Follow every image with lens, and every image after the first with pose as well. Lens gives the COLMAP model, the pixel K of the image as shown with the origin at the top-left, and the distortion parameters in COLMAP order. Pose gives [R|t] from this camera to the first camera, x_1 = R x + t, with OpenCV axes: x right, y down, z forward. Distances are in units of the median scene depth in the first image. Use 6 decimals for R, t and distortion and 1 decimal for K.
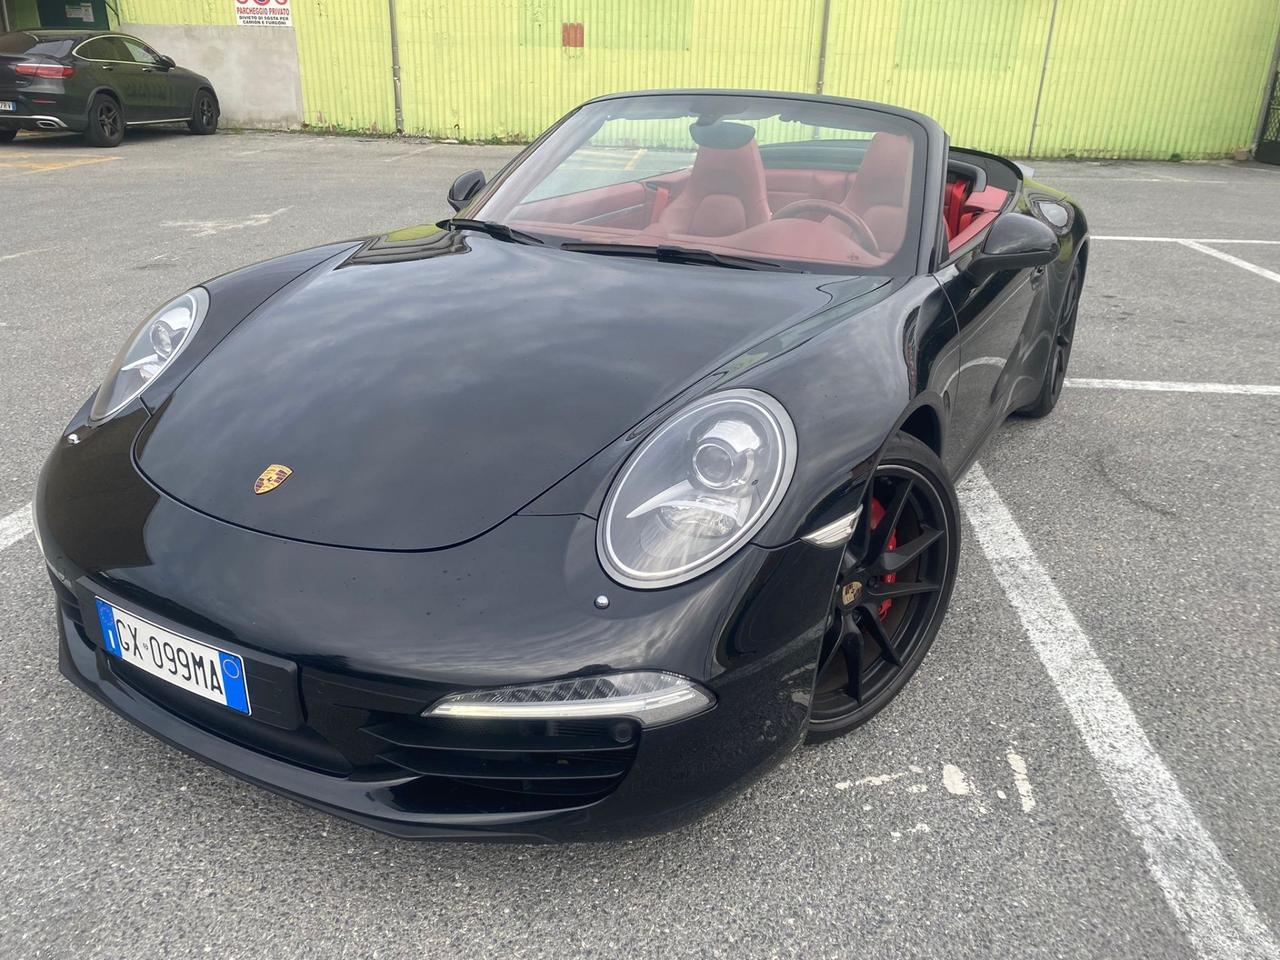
lens RADIAL K [[980.2, 0, 641.7], [0, 980.2, 483.8], [0, 0, 1]] dist [0.030107, -0.016035]
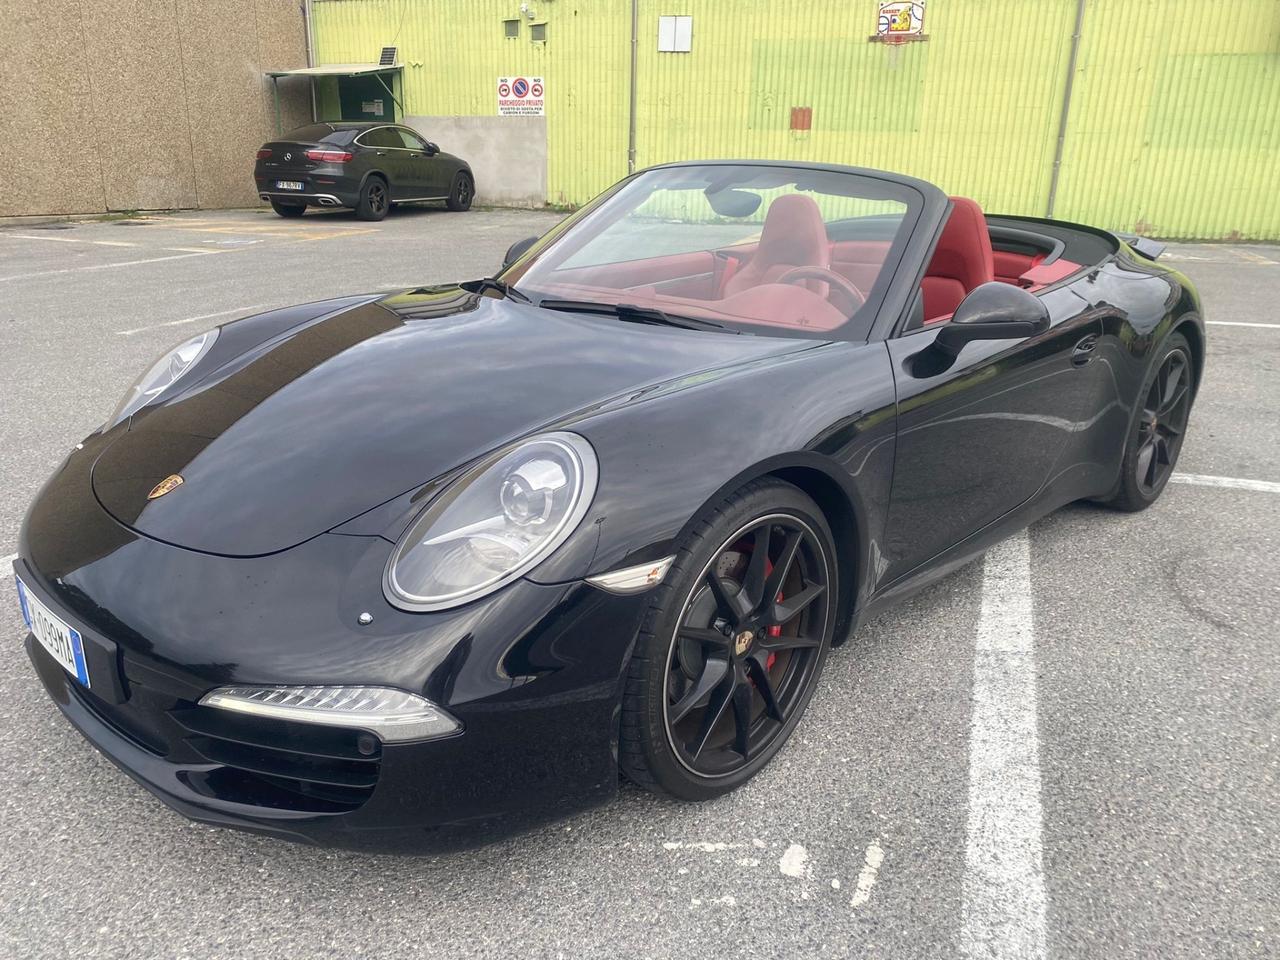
lens RADIAL K [[980.2, 0, 665.0], [0, 980.2, 491.5], [0, 0, 1]] dist [0.030107, -0.016035]
pose [[0.966458, 0.077875, -0.244733, 0.296810], [-0.094498, 0.993897, -0.056912, 0.009151], [0.238807, 0.078130, 0.967919, 0.016924]]
